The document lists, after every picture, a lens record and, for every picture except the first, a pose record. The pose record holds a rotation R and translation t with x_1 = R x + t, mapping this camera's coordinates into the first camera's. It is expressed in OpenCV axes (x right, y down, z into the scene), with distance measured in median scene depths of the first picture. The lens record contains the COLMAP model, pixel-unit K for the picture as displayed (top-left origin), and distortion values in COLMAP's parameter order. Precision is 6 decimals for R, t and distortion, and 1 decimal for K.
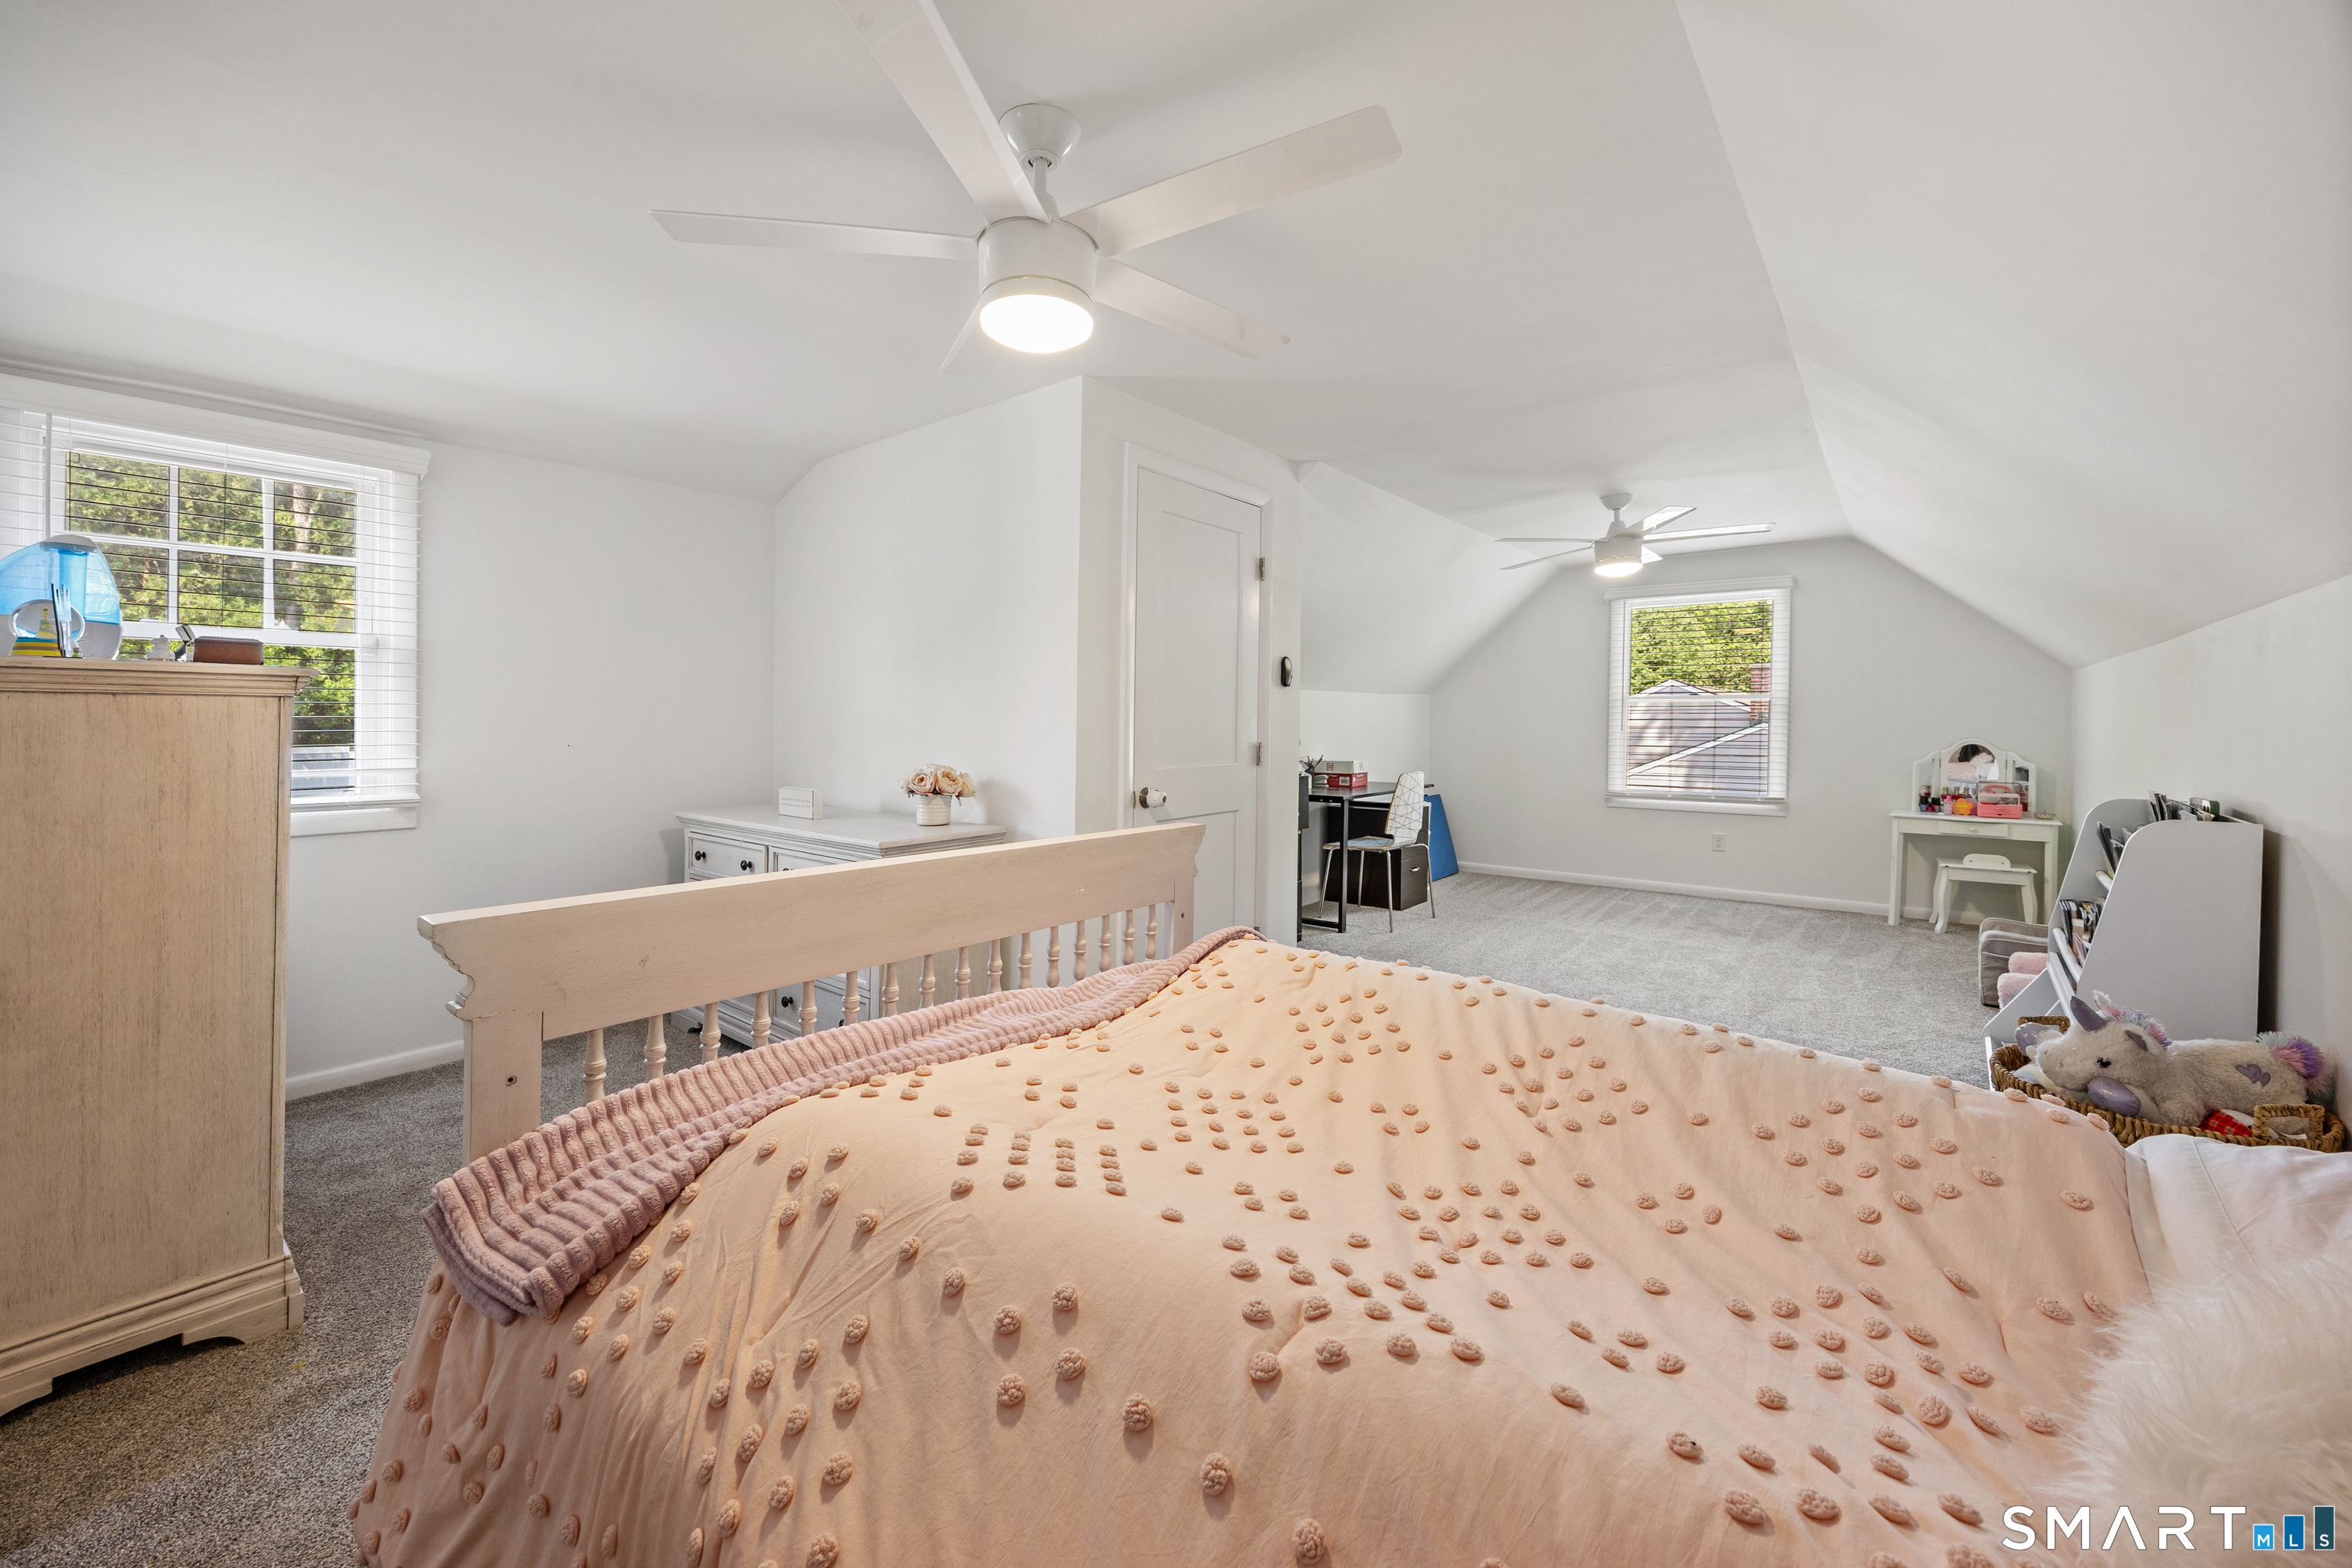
lens RADIAL K [[920.3, 0, 1176.0], [0, 920.3, 784.0], [0, 0, 1]] dist [0.007724, 0.000016]
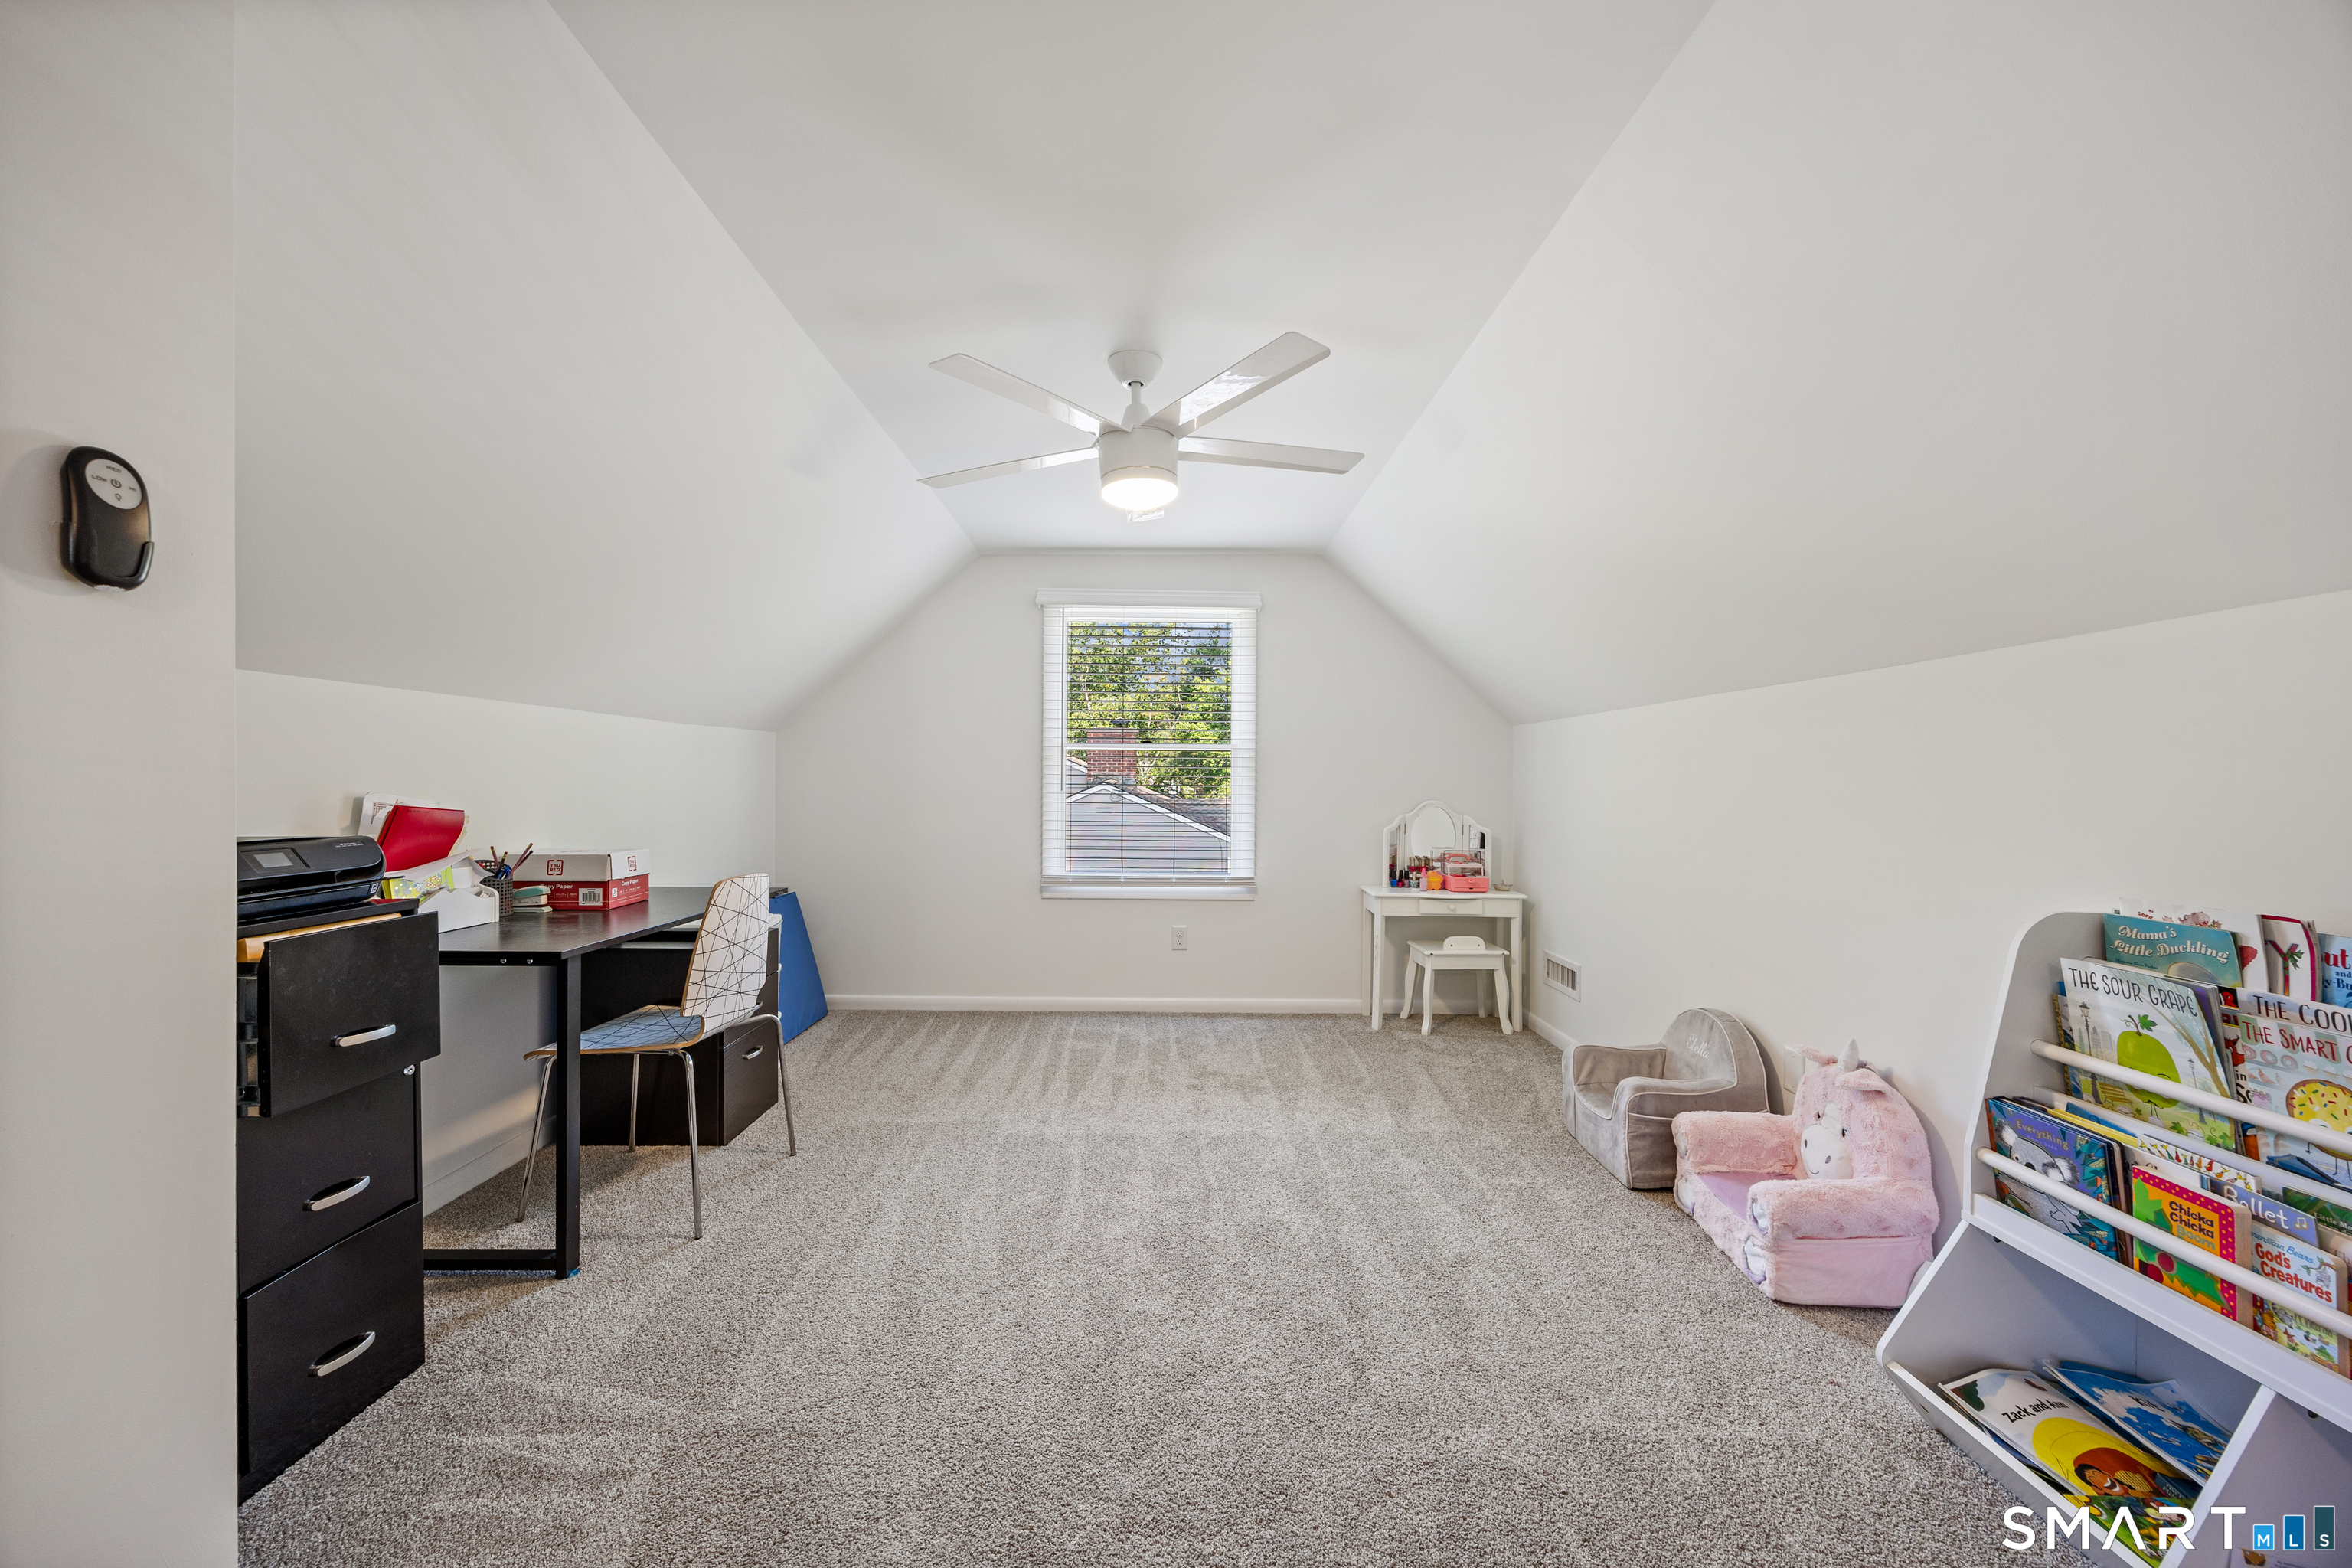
lens RADIAL K [[920.3, 0, 1176.0], [0, 920.3, 784.0], [0, 0, 1]] dist [0.007724, 0.000016]
pose [[0.776996, 0.006315, 0.629473, 0.123723], [0.035820, 0.997886, -0.054225, -0.025415], [-0.628485, 0.064680, 0.775128, 0.462948]]
